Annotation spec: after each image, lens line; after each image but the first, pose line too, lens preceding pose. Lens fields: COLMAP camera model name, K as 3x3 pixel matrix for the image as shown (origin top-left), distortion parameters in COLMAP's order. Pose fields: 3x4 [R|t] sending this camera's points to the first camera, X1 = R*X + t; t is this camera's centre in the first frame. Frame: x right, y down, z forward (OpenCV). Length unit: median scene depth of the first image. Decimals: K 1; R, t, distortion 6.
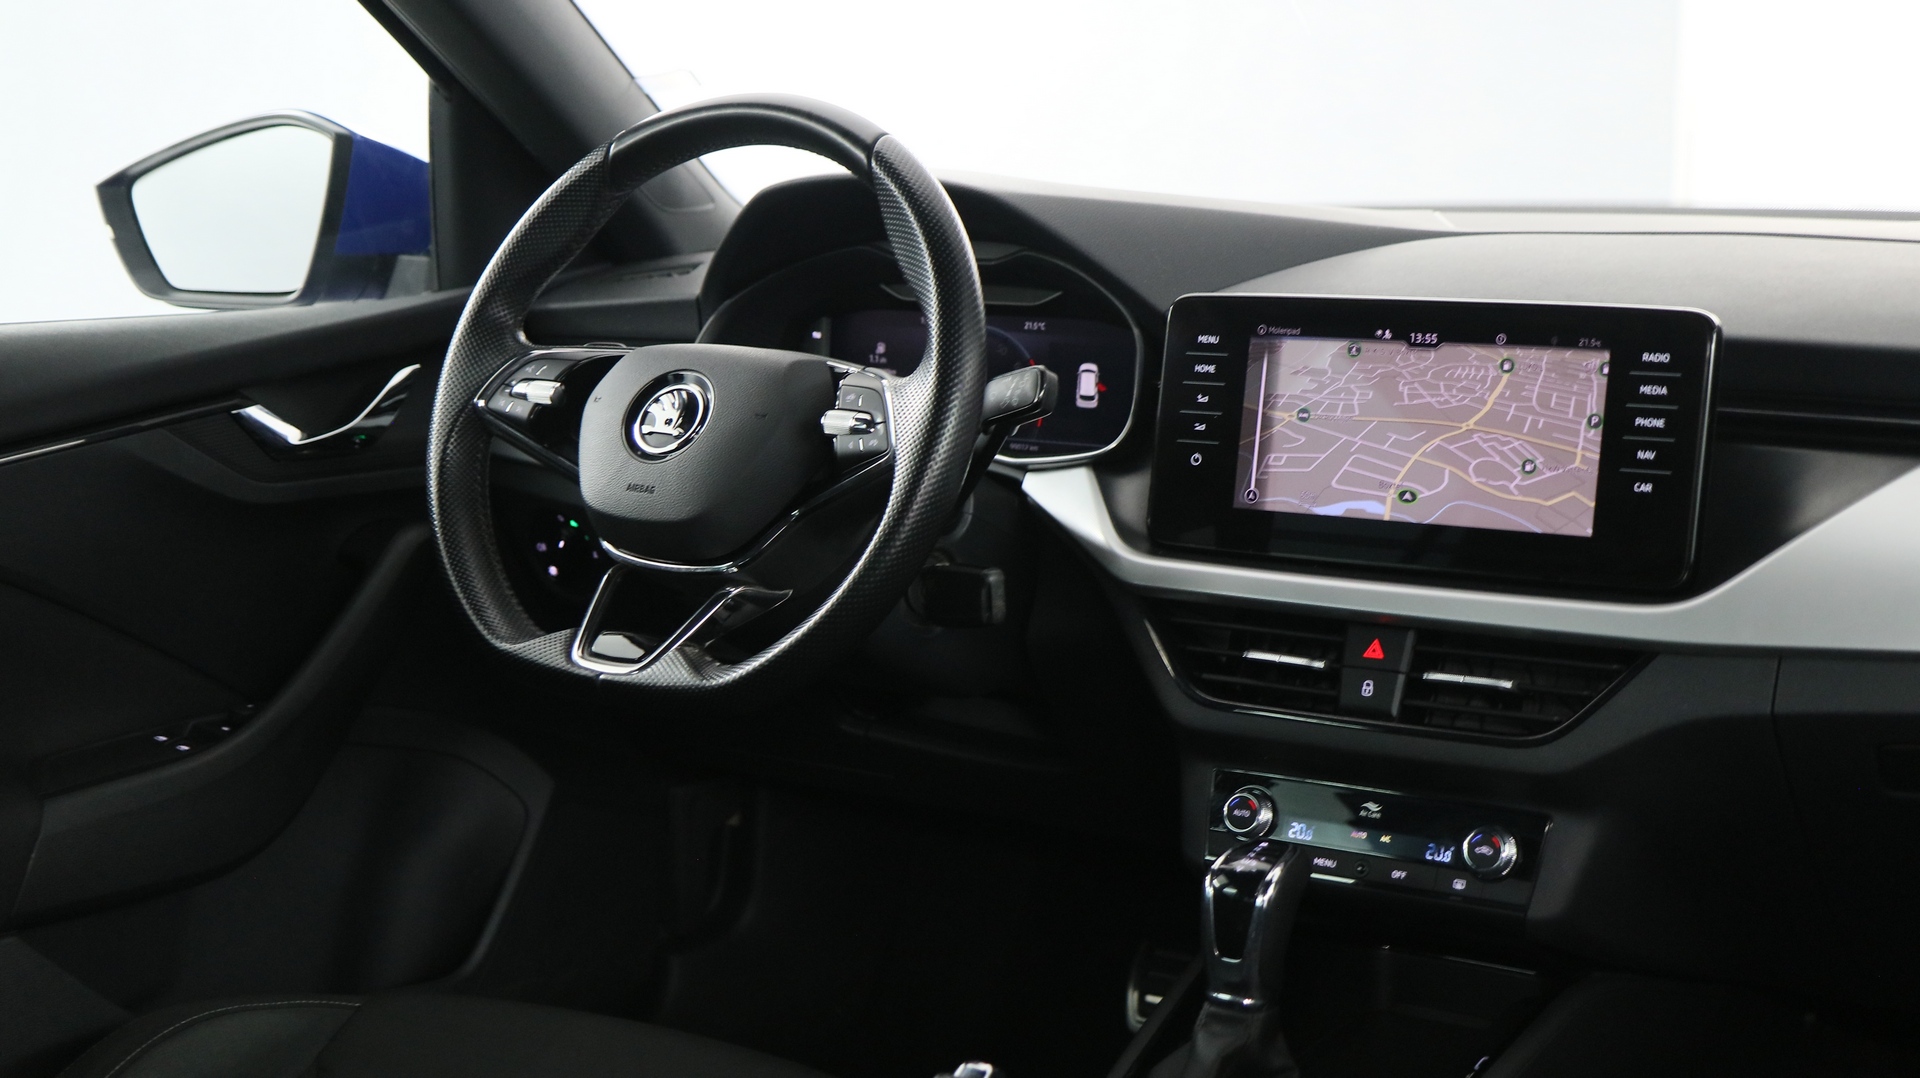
lens RADIAL K [[2552.9, 0, 974.5], [0, 2552.9, 554.0], [0, 0, 1]] dist [0.016476, 0.000000]
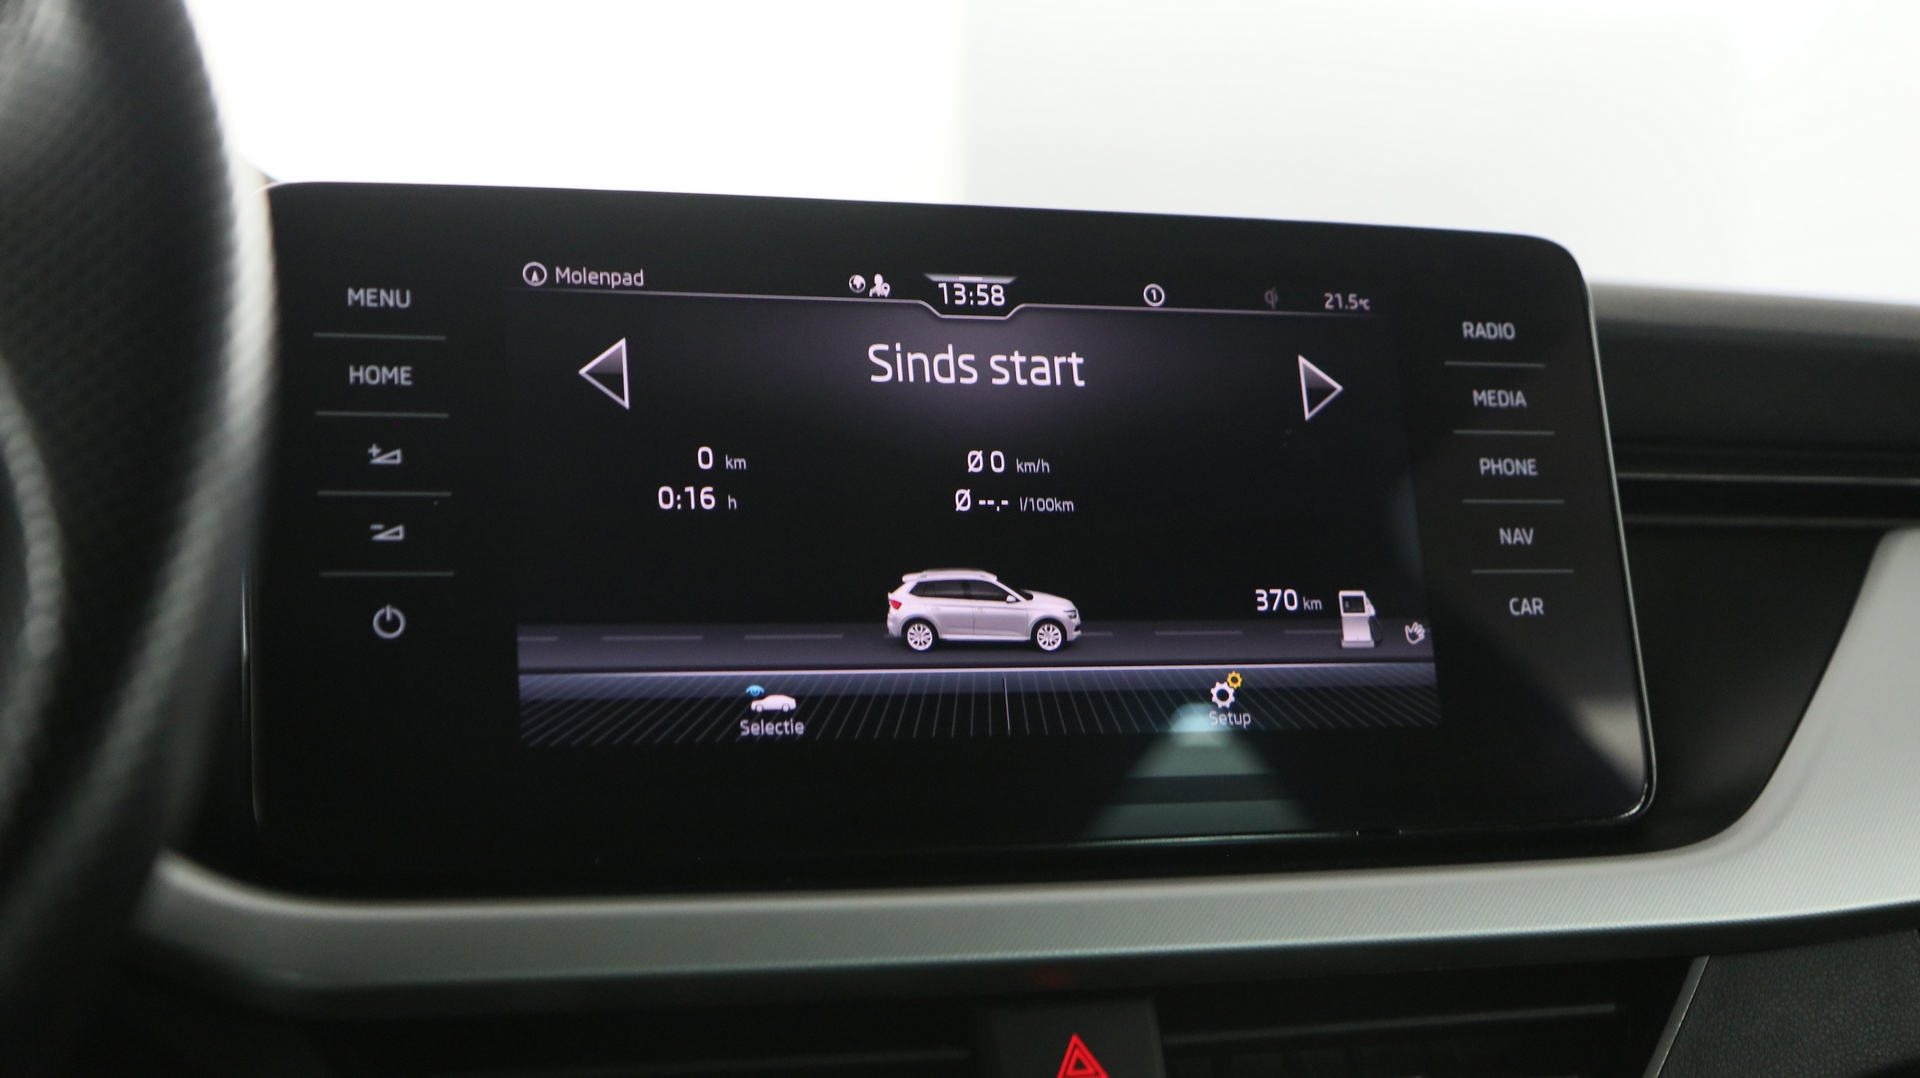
lens RADIAL K [[2687.2, 0, 954.7], [0, 2687.2, 537.8], [0, 0, 1]] dist [-0.021945, 0.000000]
pose [[0.614663, 0.035572, 0.787987, -0.161807], [0.137412, 0.978879, -0.151376, 0.018599], [-0.776729, 0.201324, 0.596792, 0.738777]]
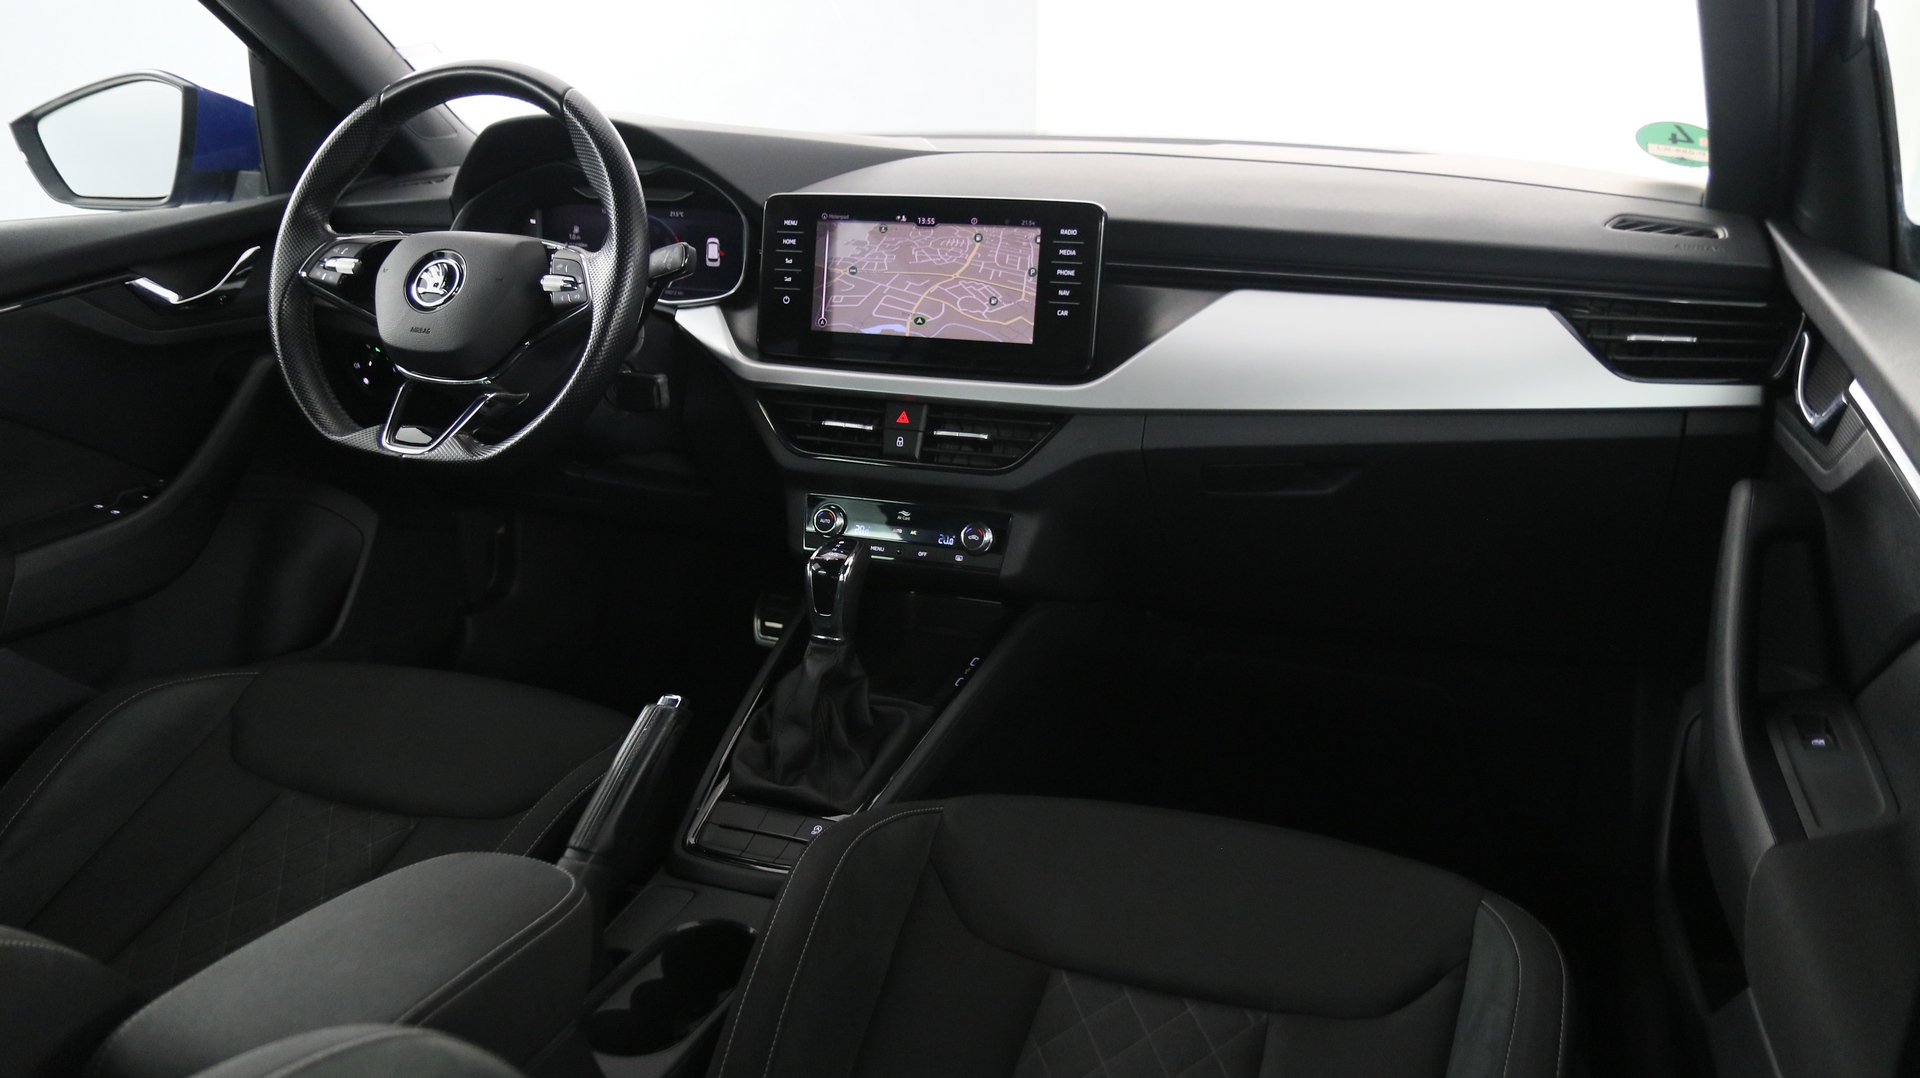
lens RADIAL K [[1456.6, 0, 953.3], [0, 1456.6, 551.4], [0, 0, 1]] dist [-0.025220, 0.017728]
pose [[0.977024, -0.059963, 0.204522, -0.006195], [0.029205, 0.988221, 0.150218, -0.015993], [-0.211121, -0.140793, 0.967267, 0.085114]]
